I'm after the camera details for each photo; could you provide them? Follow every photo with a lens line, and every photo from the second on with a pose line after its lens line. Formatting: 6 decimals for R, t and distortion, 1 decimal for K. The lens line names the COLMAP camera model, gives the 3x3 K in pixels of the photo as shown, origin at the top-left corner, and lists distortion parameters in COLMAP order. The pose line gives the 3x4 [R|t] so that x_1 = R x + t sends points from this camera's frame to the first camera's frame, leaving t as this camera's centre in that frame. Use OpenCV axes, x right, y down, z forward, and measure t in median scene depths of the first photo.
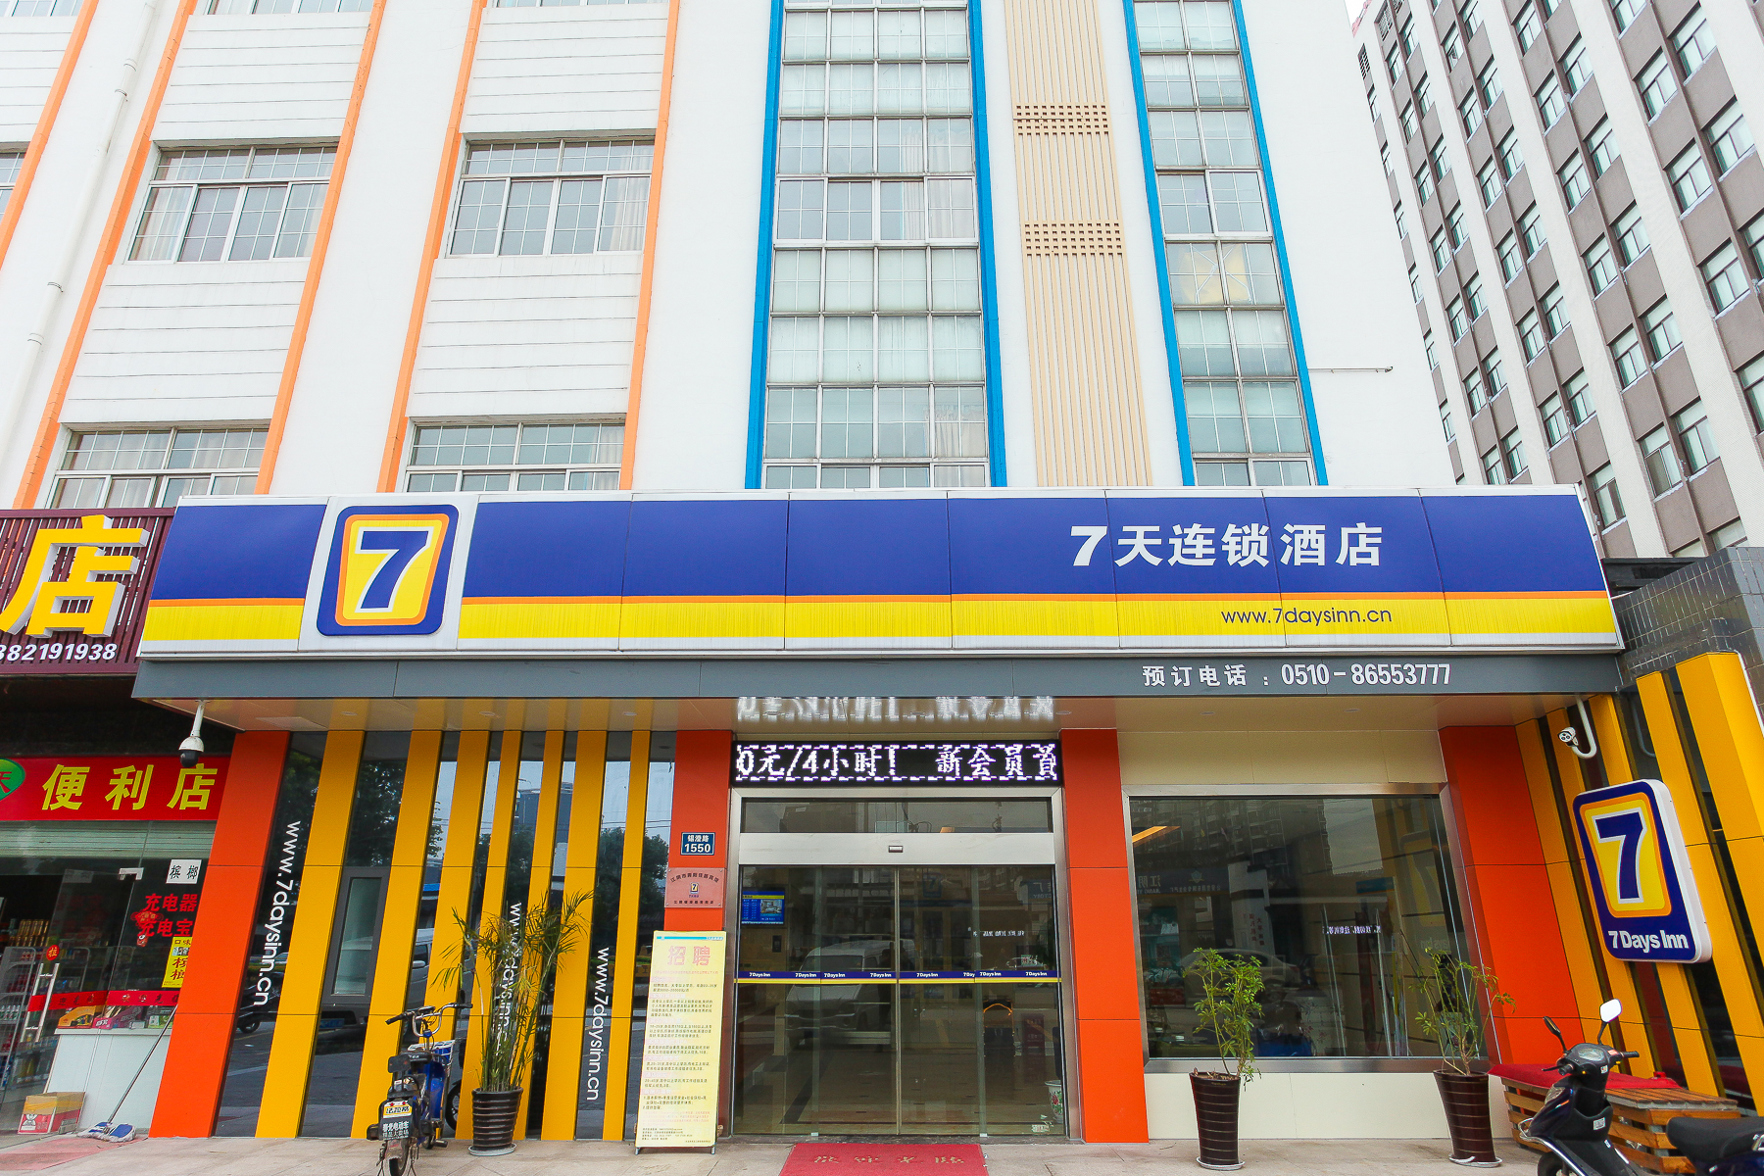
lens RADIAL K [[981.9, 0, 877.5], [0, 981.9, 622.9], [0, 0, 1]] dist [-0.060987, 0.043339]
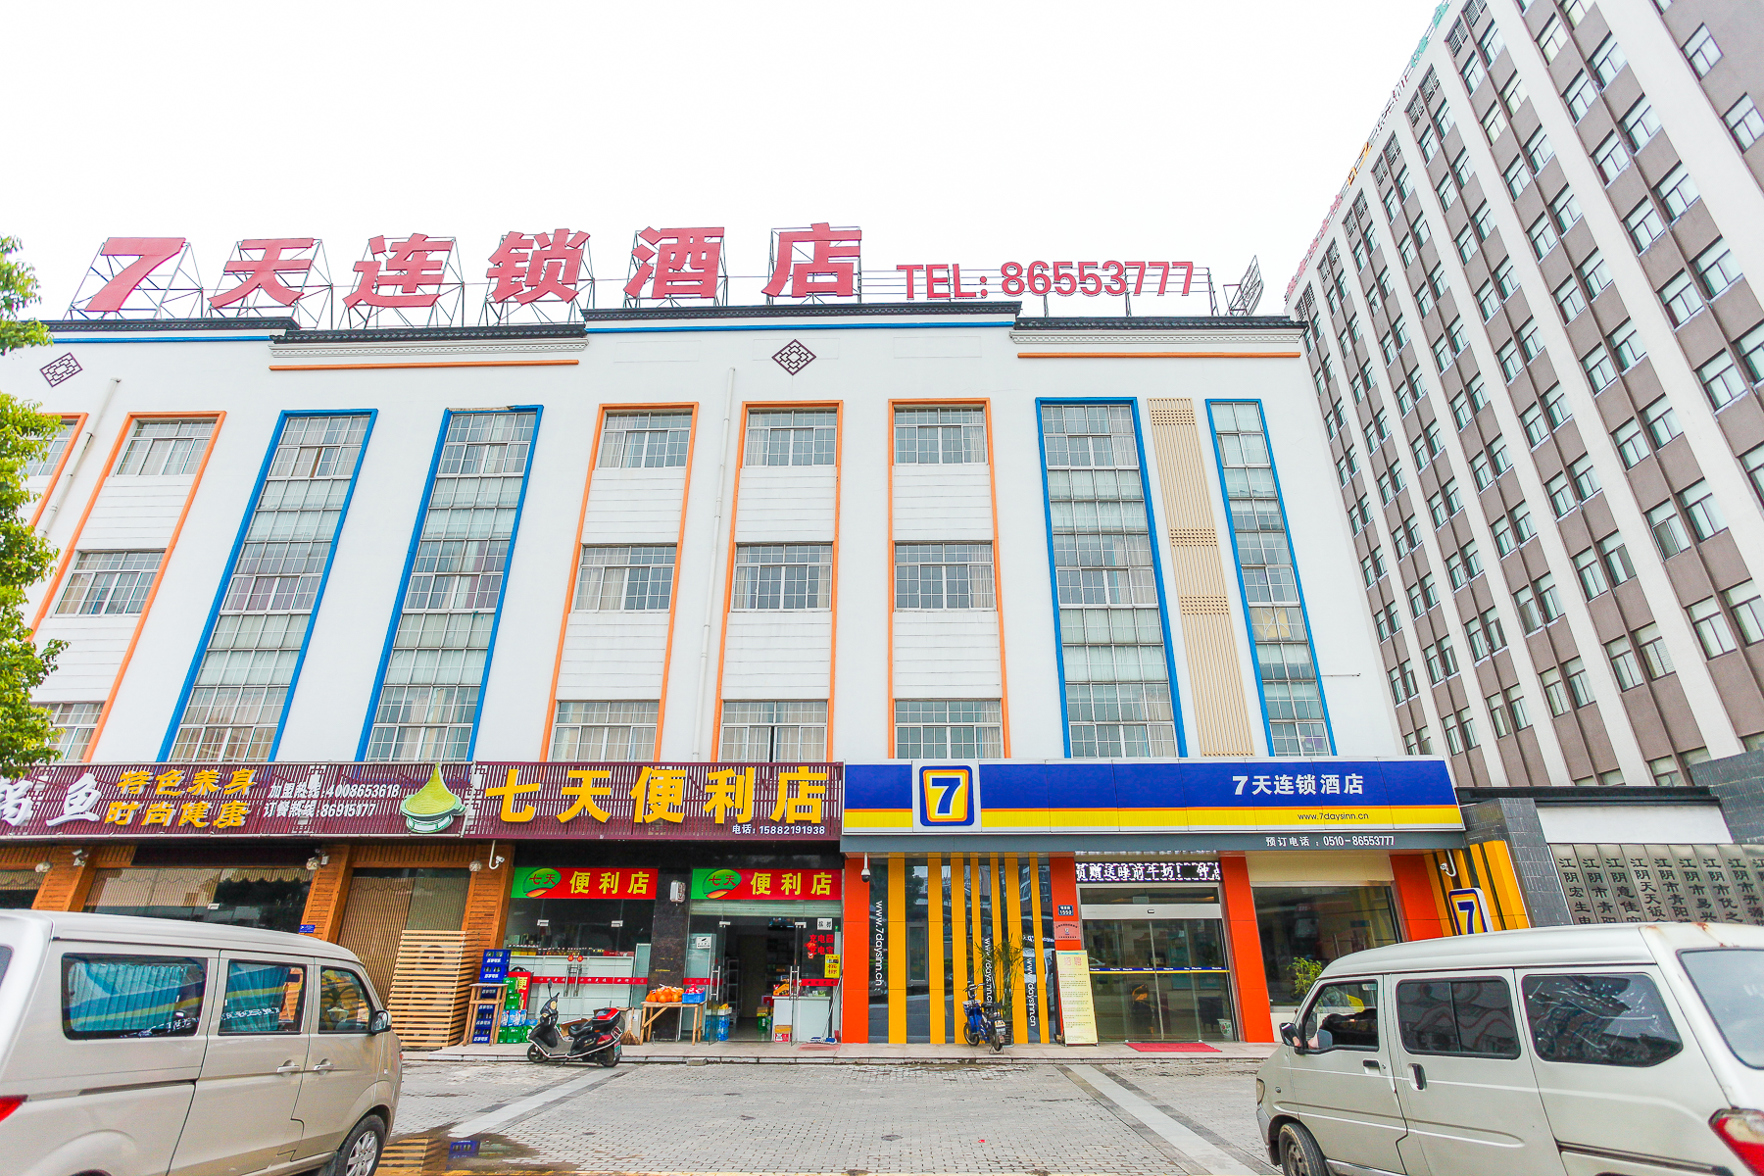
lens RADIAL K [[854.8, 0, 882.0], [0, 854.8, 588.0], [0, 0, 1]] dist [-0.058135, 0.038729]
pose [[0.999990, 0.000807, -0.004441, -0.617997], [-0.001150, 0.996979, -0.077658, -0.376491], [0.004365, 0.077663, 0.996970, -1.044853]]
